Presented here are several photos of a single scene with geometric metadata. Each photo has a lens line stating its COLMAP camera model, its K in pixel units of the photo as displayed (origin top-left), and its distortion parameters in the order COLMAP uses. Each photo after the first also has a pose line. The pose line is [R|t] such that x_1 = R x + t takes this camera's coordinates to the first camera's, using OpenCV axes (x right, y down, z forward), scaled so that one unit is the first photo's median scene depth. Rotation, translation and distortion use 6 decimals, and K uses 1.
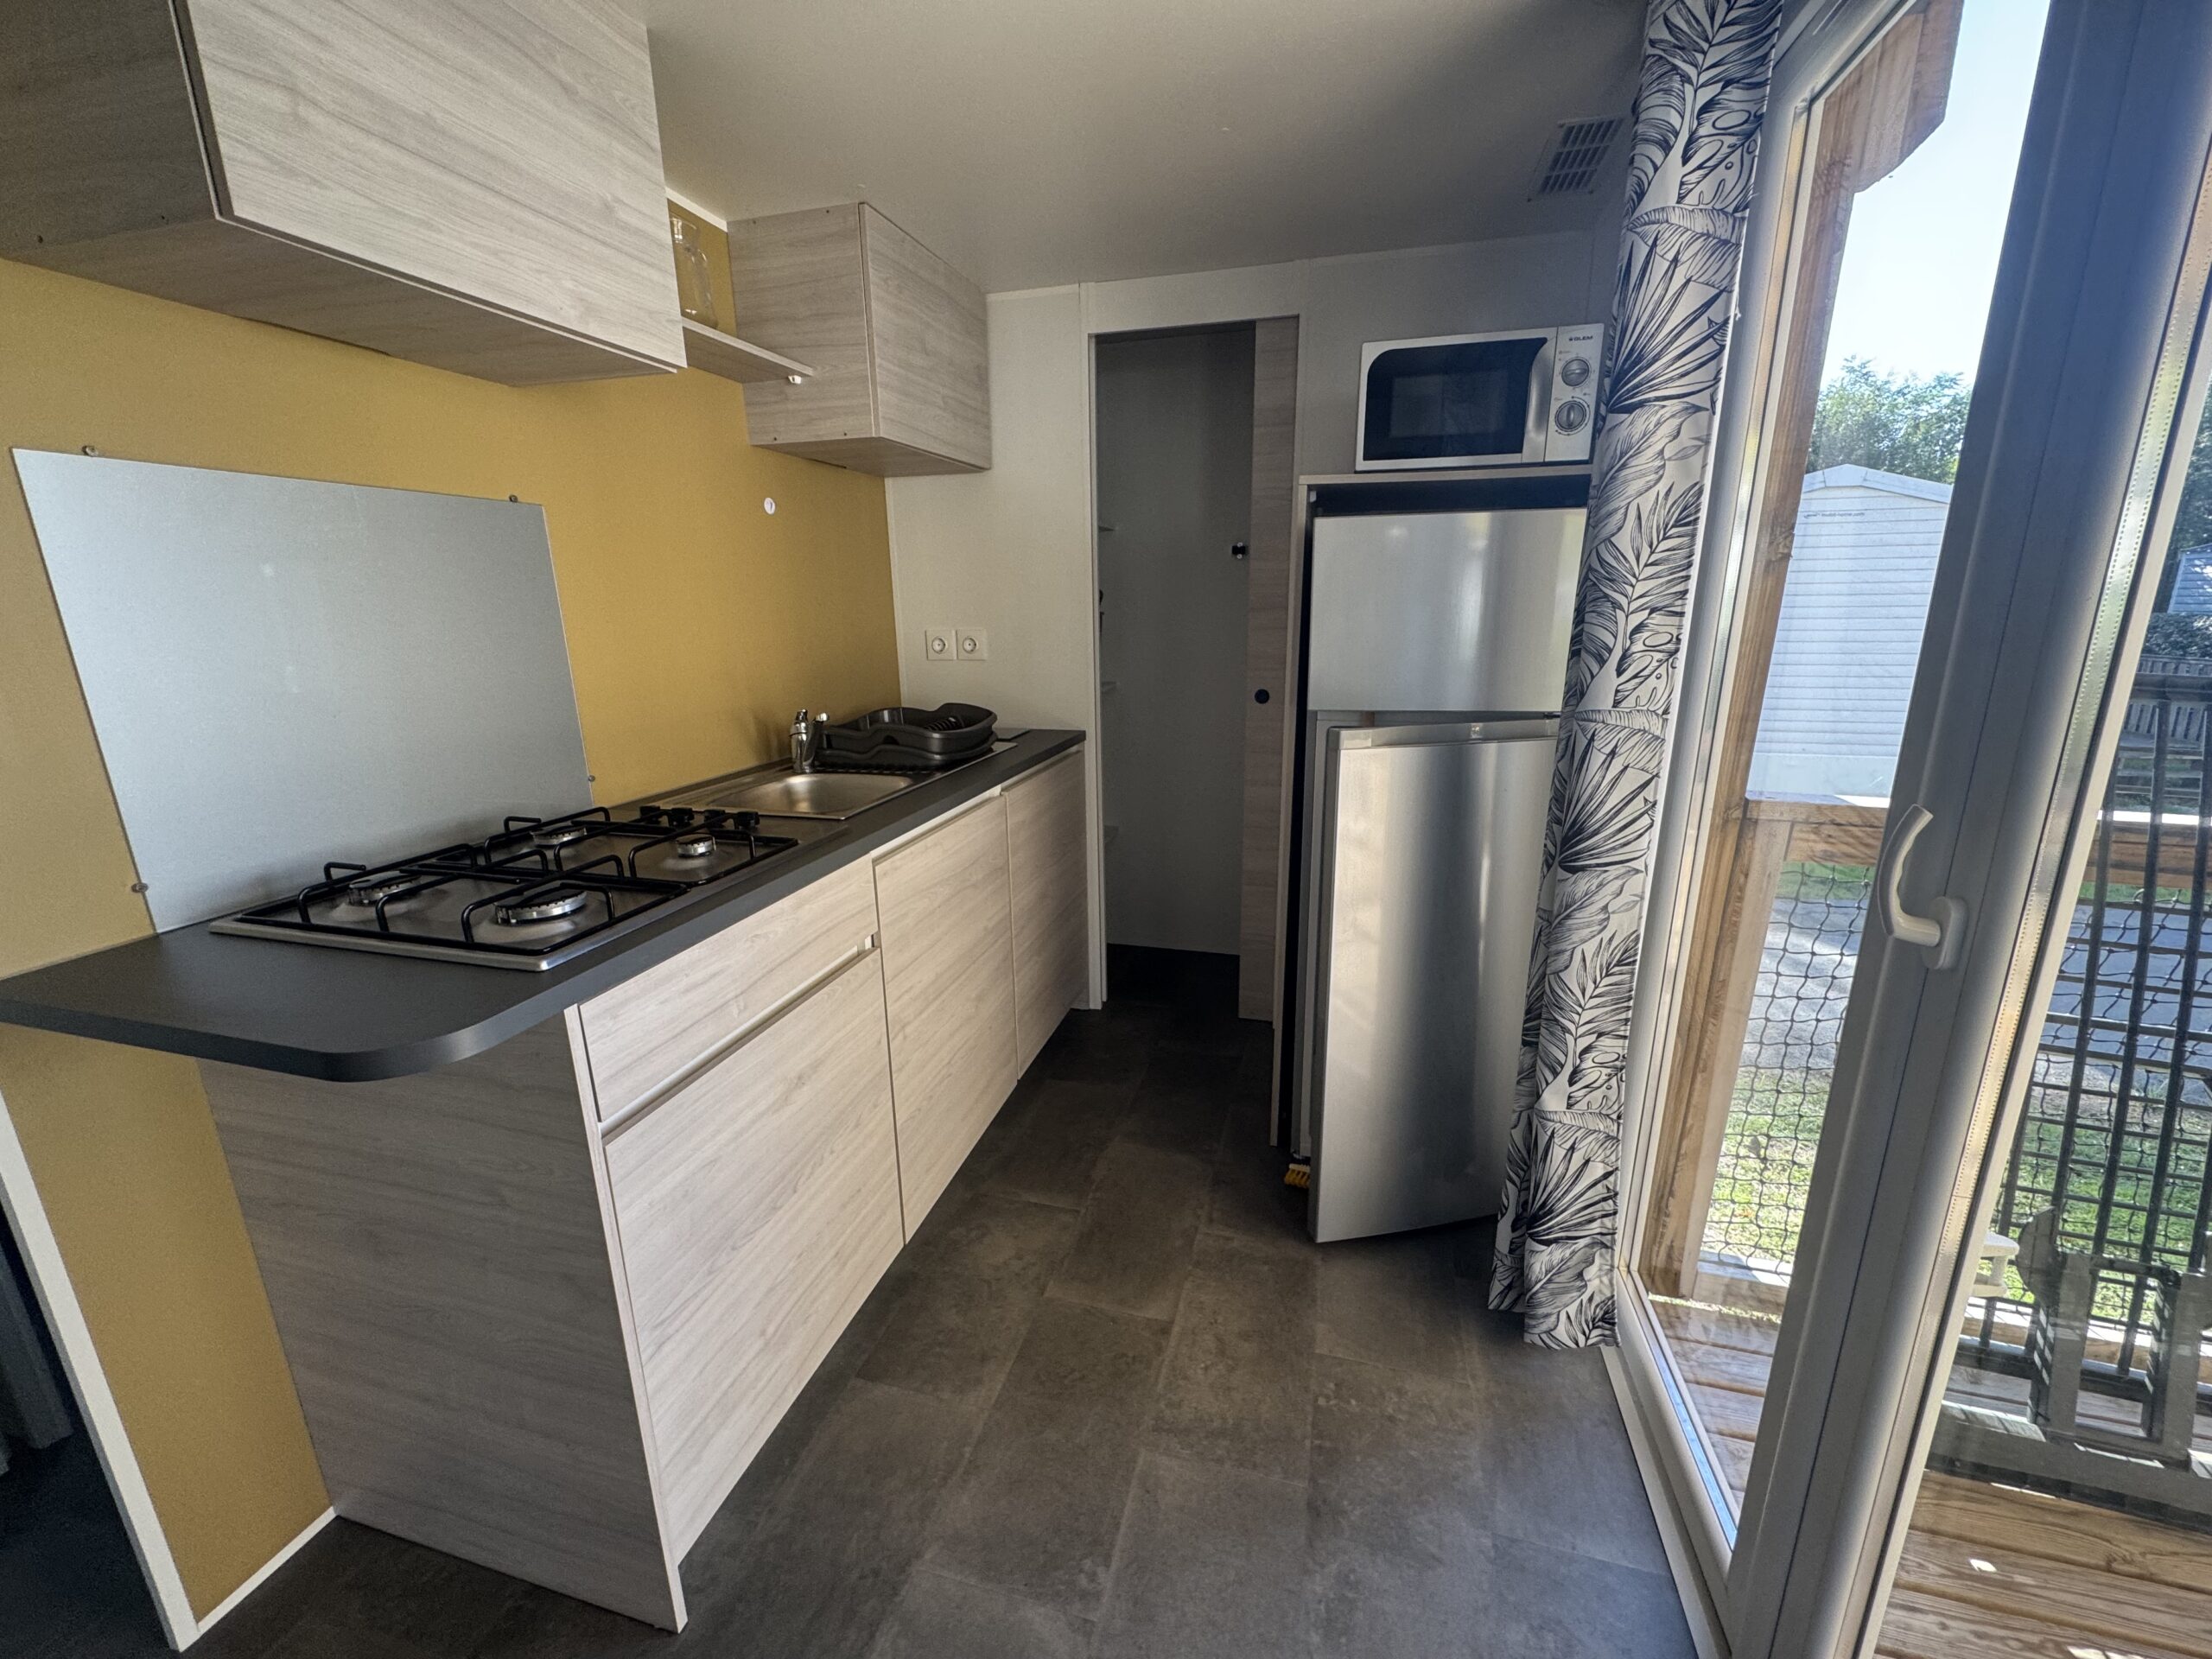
lens RADIAL K [[889.3, 0, 1109.6], [0, 889.3, 830.3], [0, 0, 1]] dist [-0.001810, 0.000075]
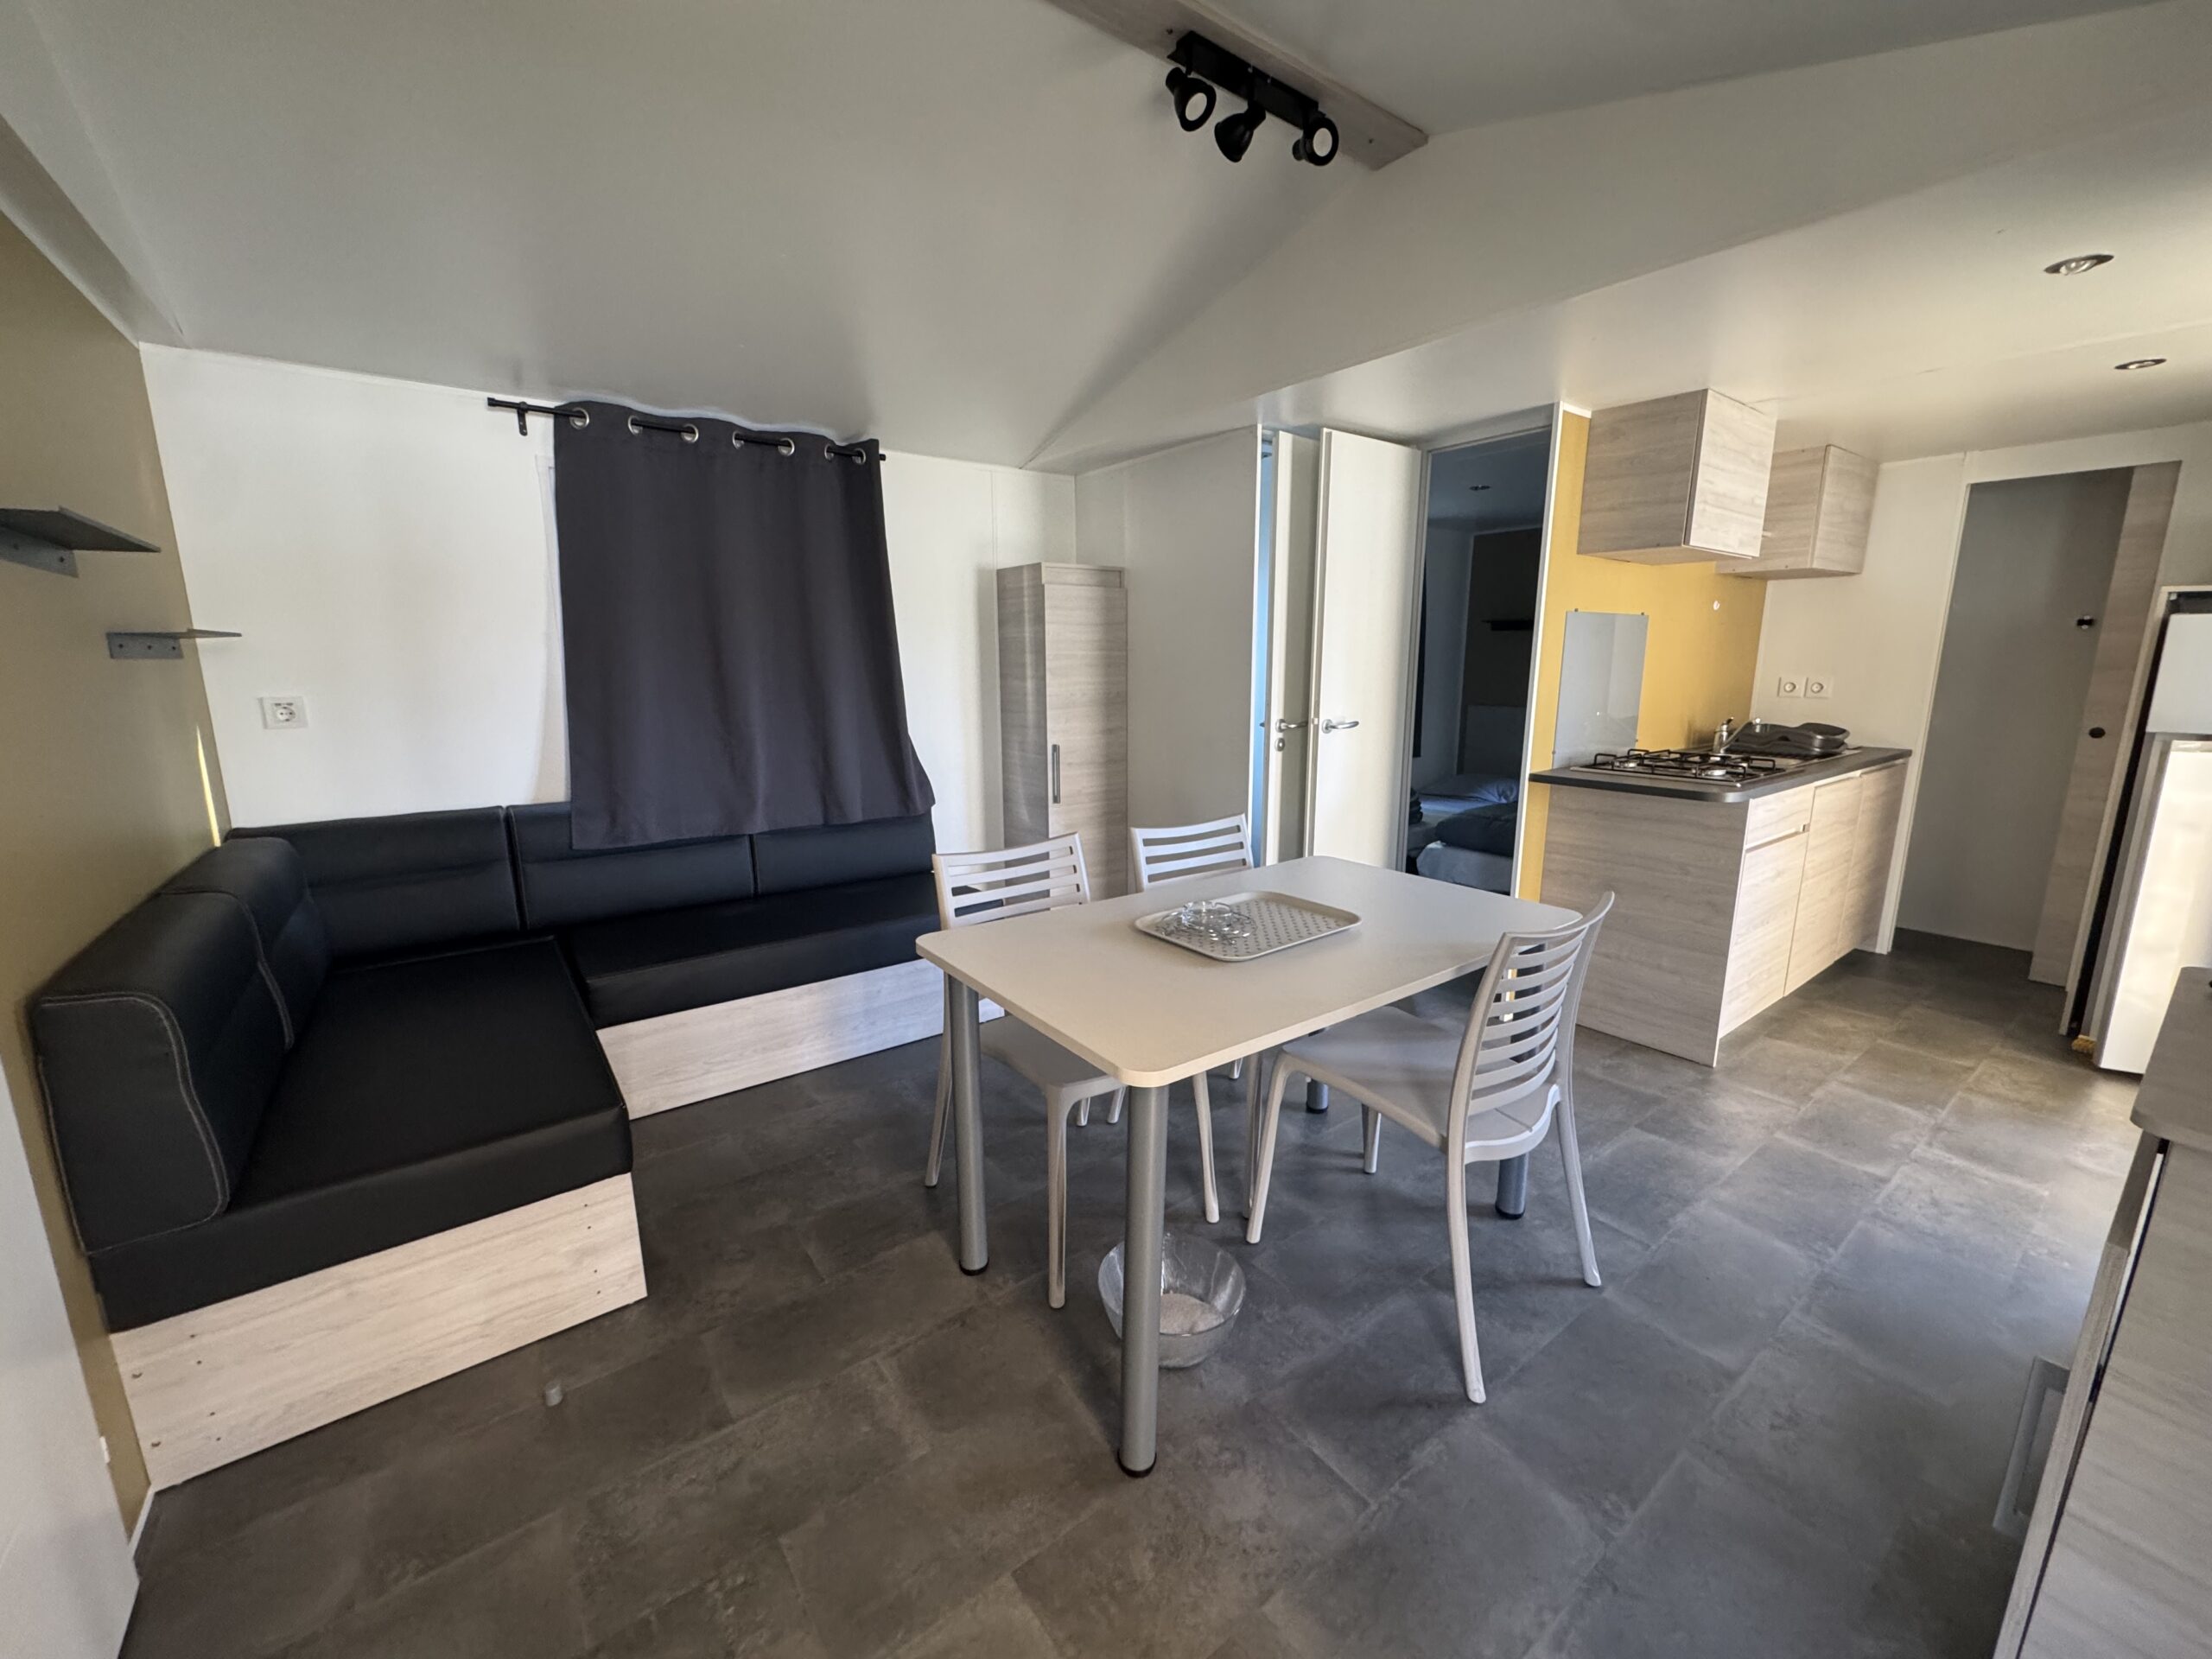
lens RADIAL K [[889.3, 0, 1103.6], [0, 889.3, 830.3], [0, 0, 1]] dist [-0.001810, 0.000075]
pose [[0.791956, 0.128941, -0.596808, -0.250109], [-0.160975, 0.986958, -0.000378, 0.299366], [0.588976, 0.096370, 0.802384, -1.192751]]
